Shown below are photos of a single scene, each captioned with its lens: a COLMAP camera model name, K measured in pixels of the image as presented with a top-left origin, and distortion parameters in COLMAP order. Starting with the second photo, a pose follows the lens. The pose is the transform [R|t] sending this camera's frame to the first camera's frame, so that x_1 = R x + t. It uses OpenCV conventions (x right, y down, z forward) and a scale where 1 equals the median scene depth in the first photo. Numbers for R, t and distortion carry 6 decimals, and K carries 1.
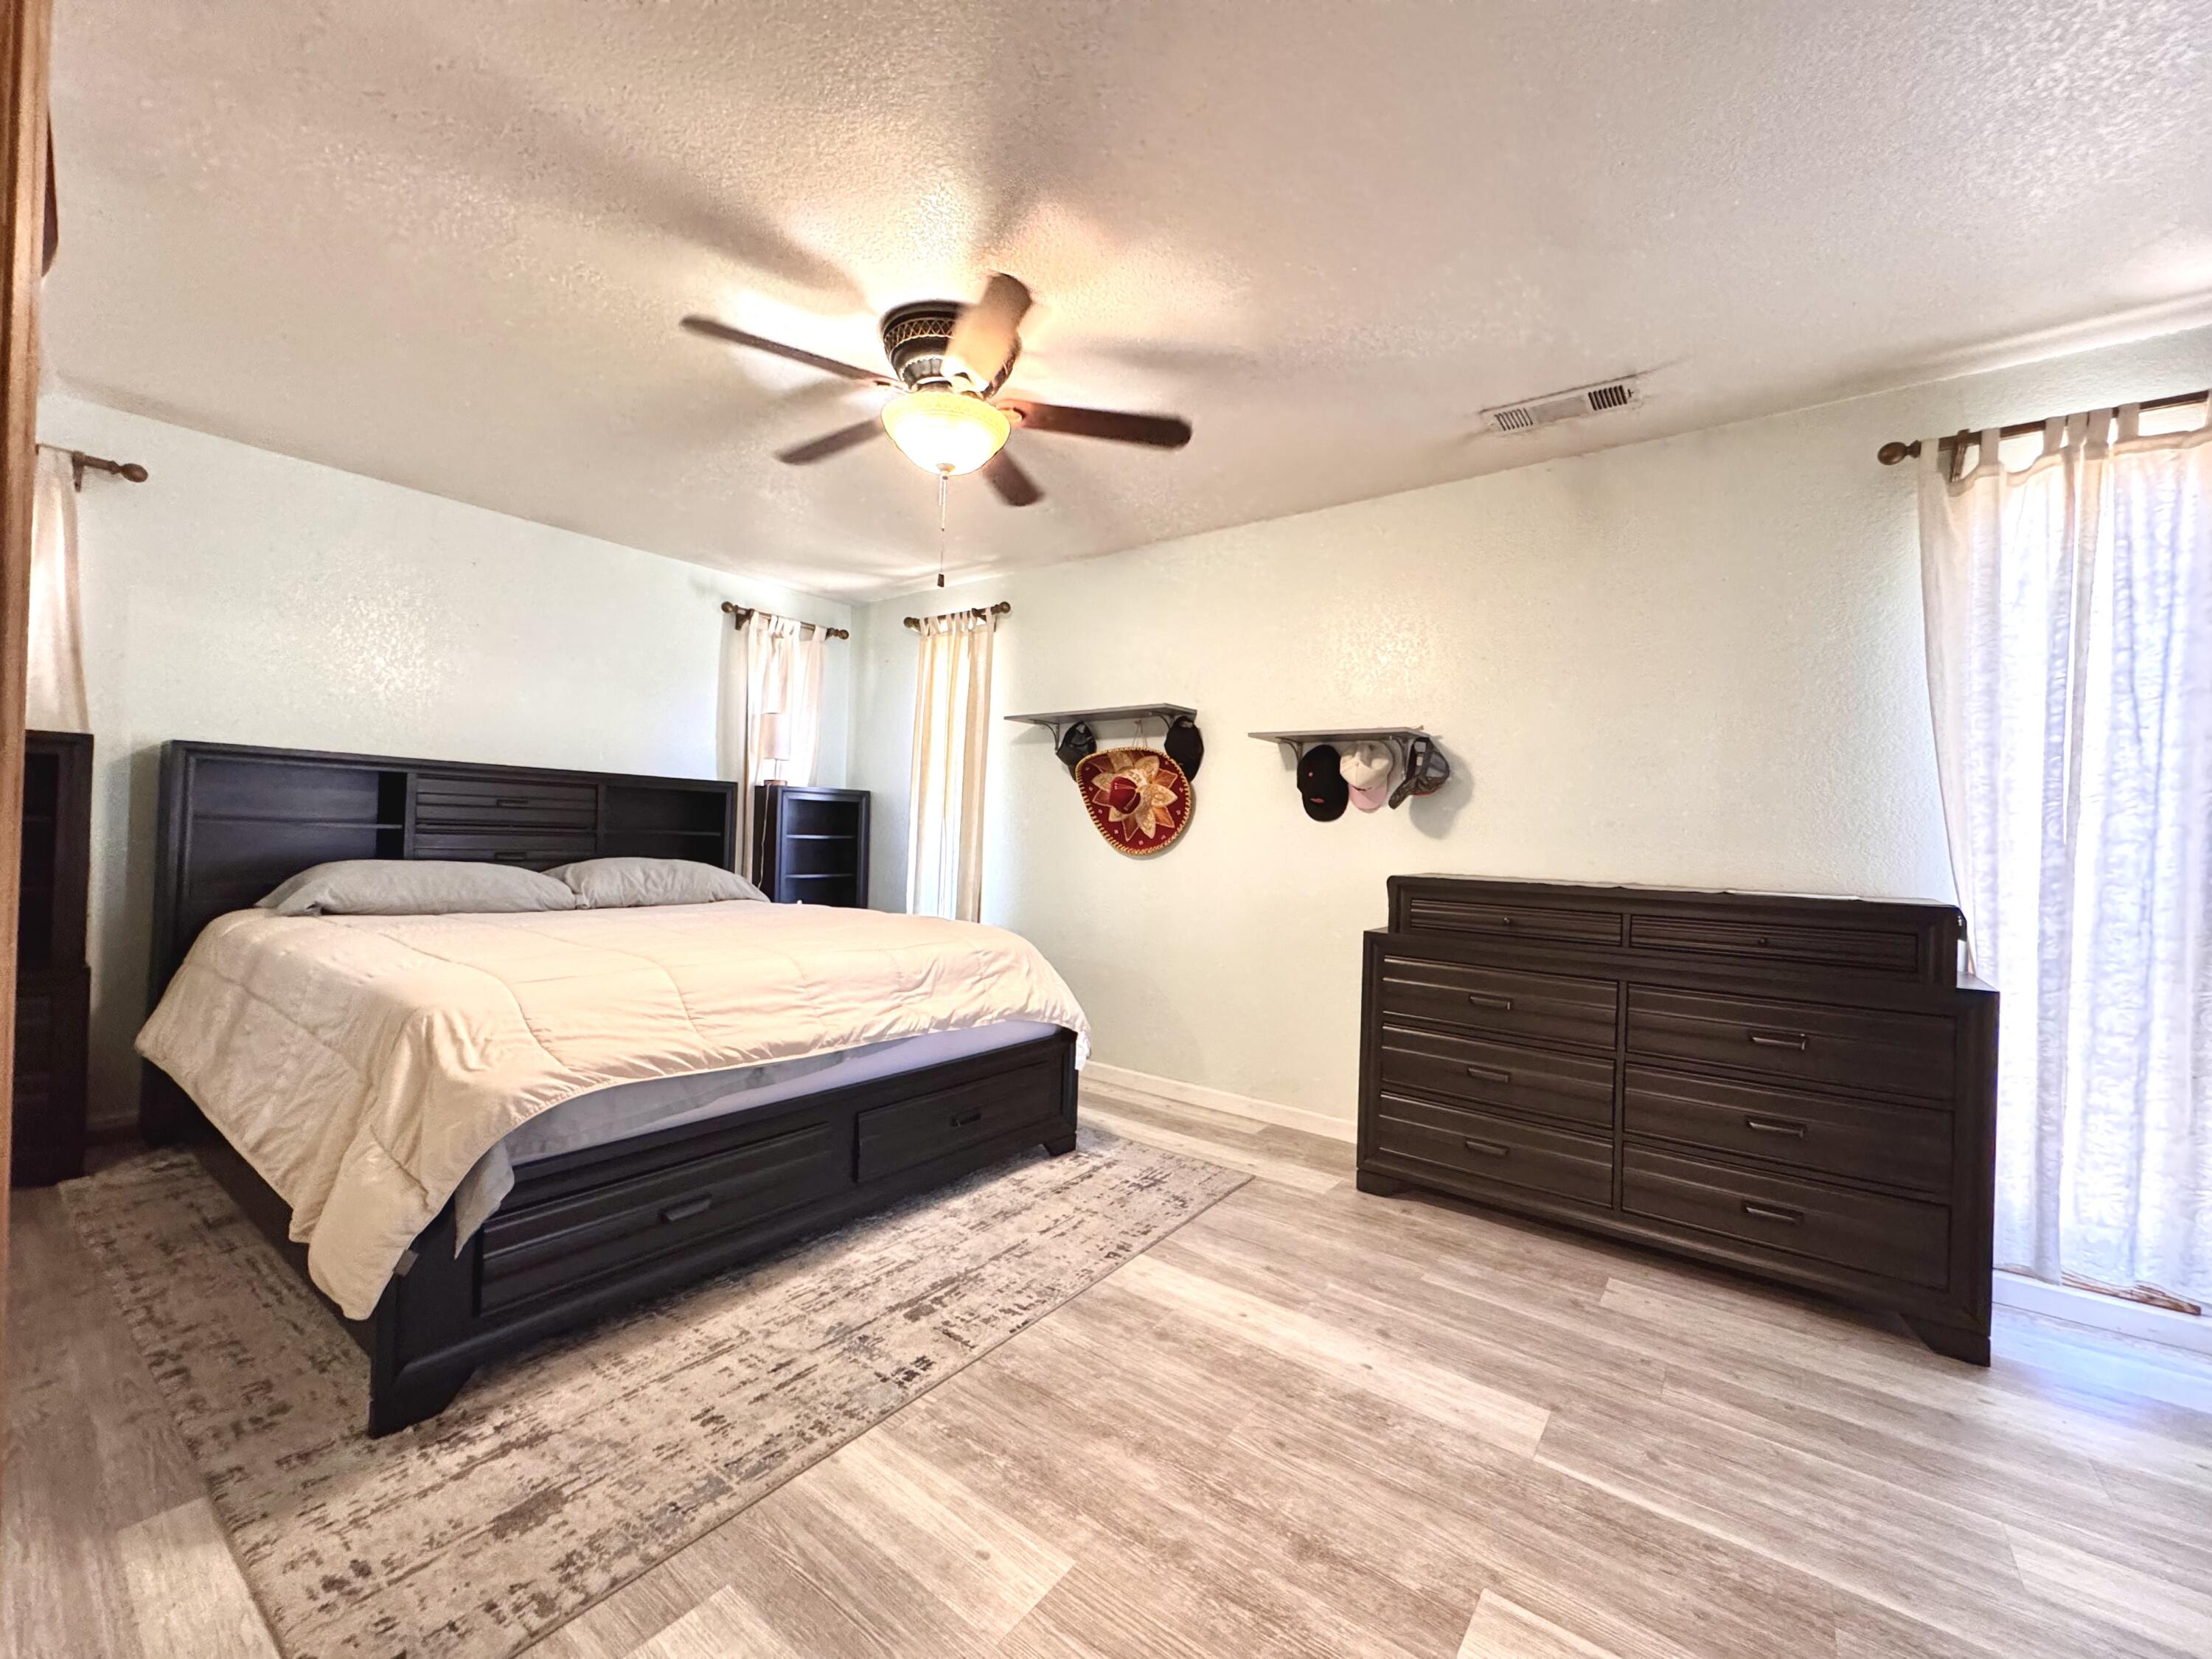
lens RADIAL K [[882.3, 0, 1101.8], [0, 882.3, 827.5], [0, 0, 1]] dist [-0.001190, 0.000697]
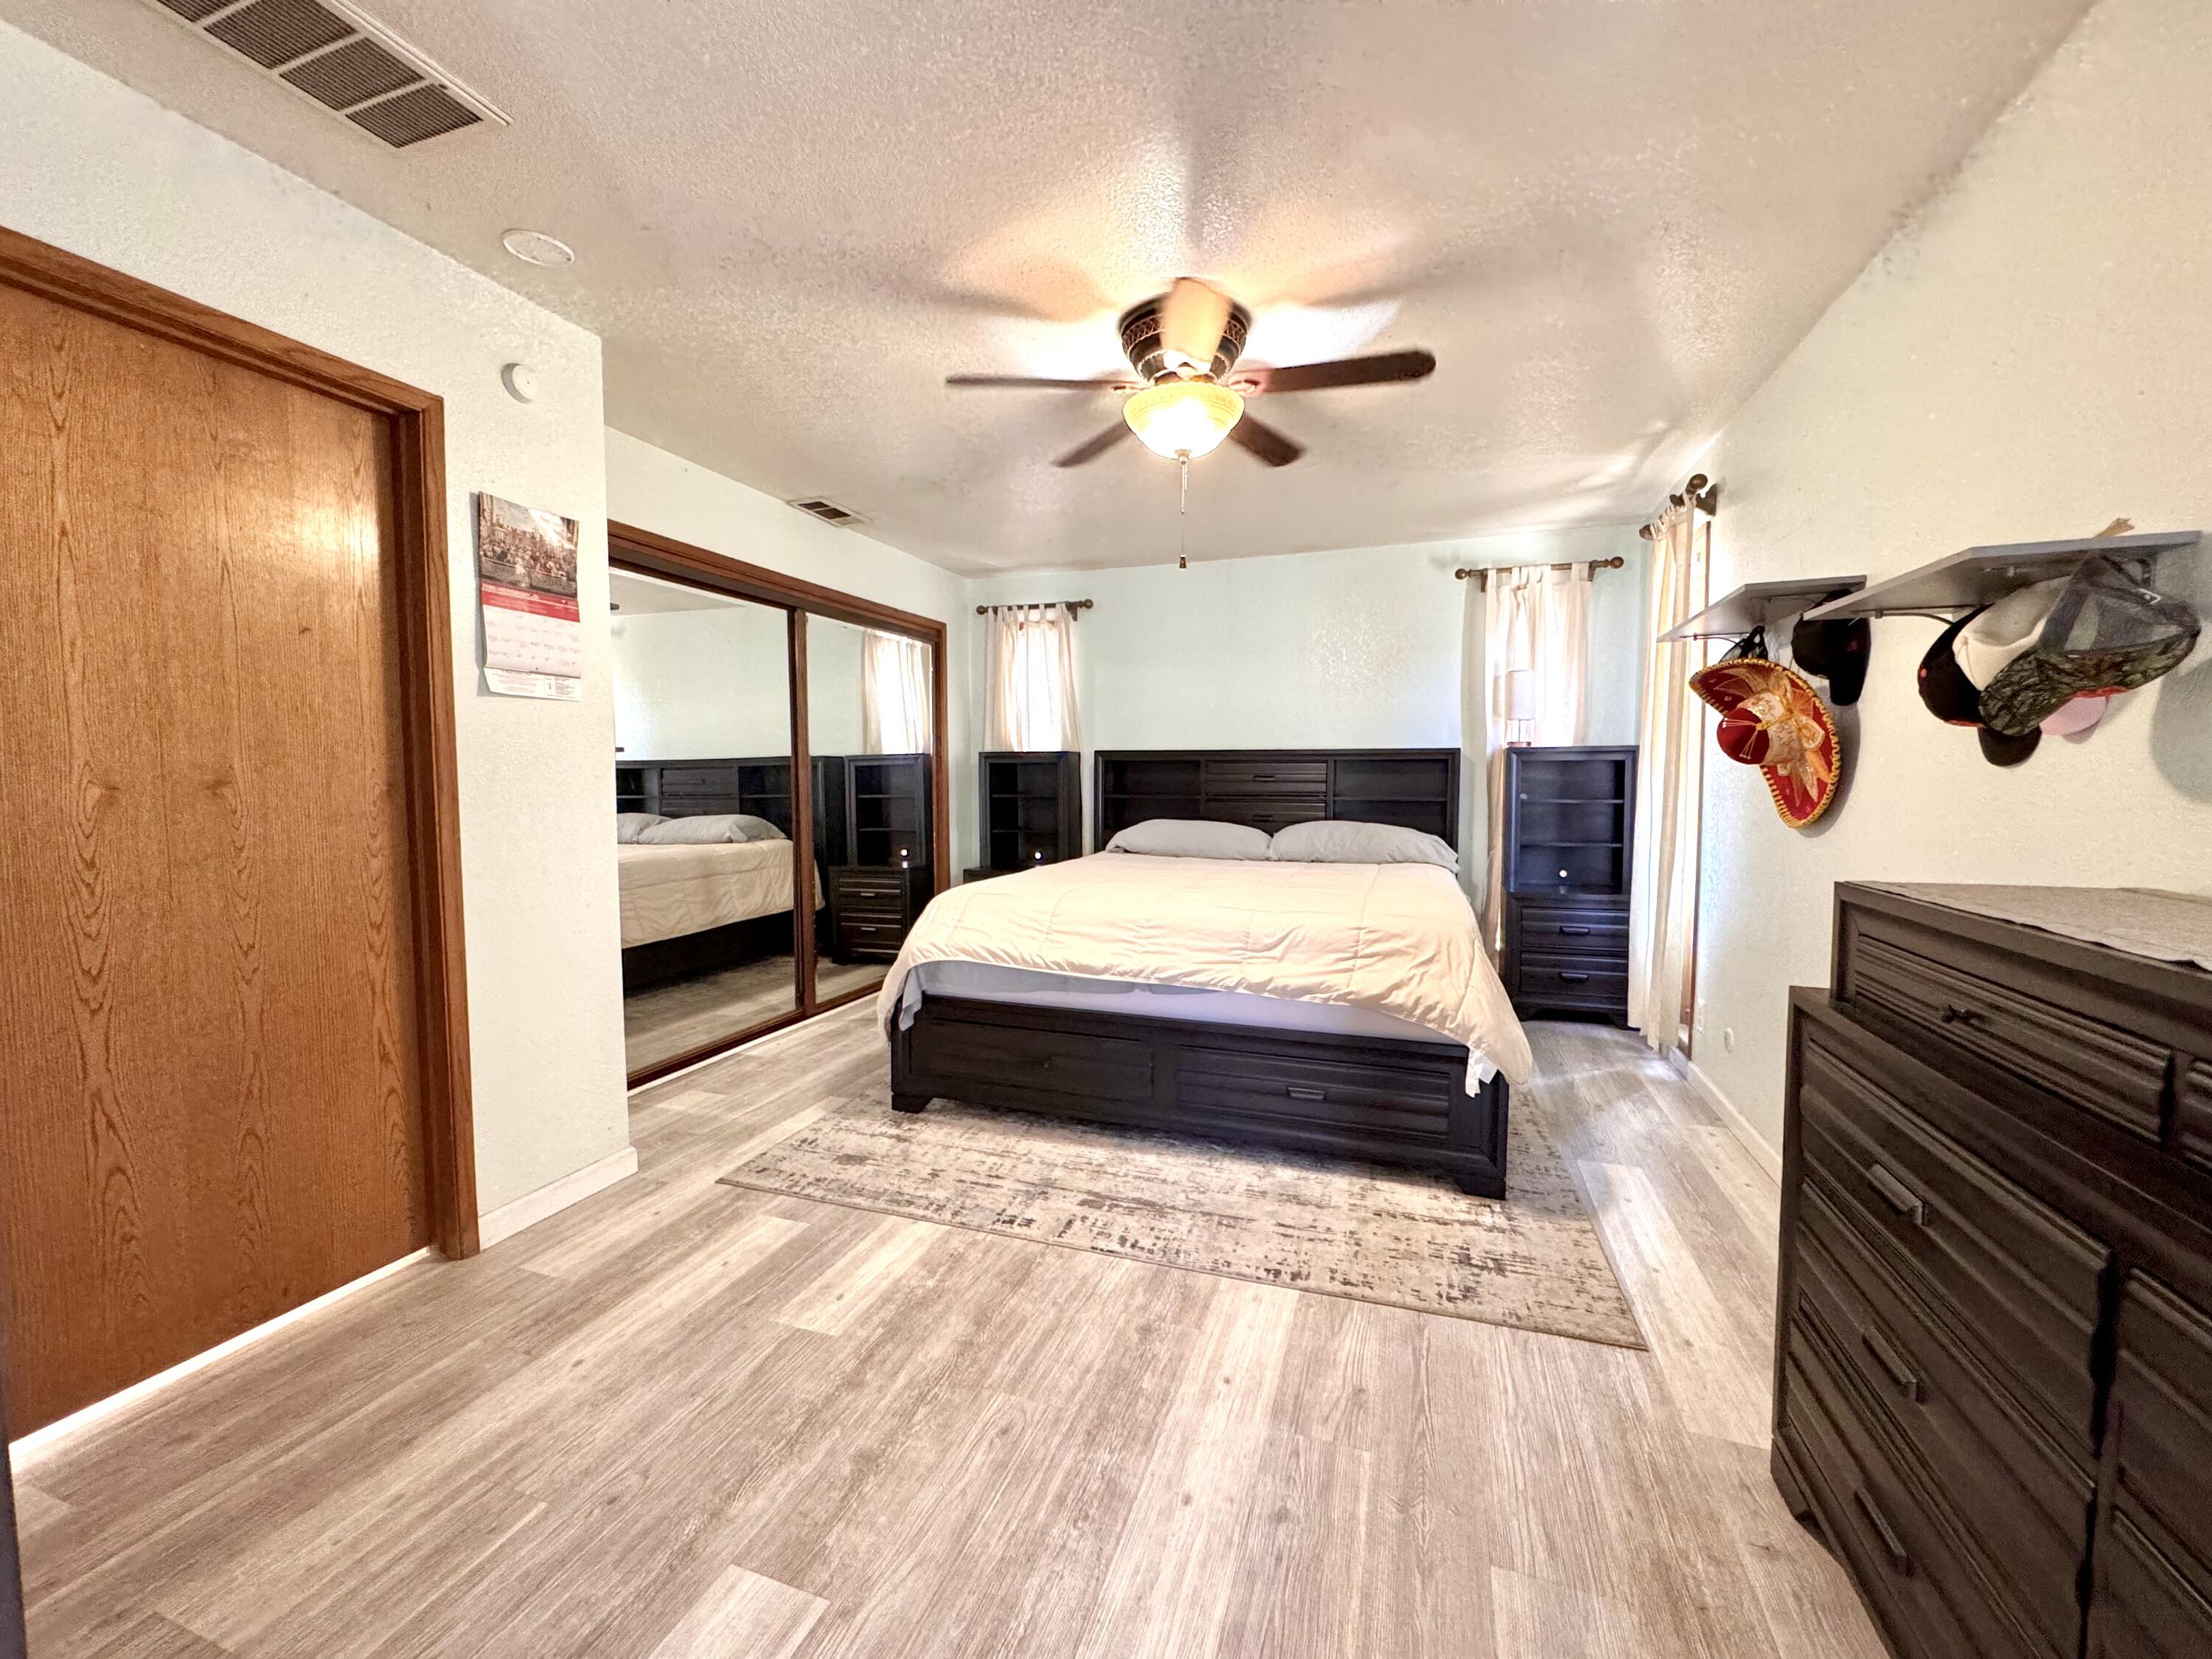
lens RADIAL K [[882.3, 0, 1108.1], [0, 882.3, 832.5], [0, 0, 1]] dist [-0.001190, 0.000697]
pose [[0.306899, 0.027285, -0.951351, 0.907483], [0.017942, 0.999245, 0.034446, 0.006690], [0.951573, -0.027640, 0.306178, 0.657128]]
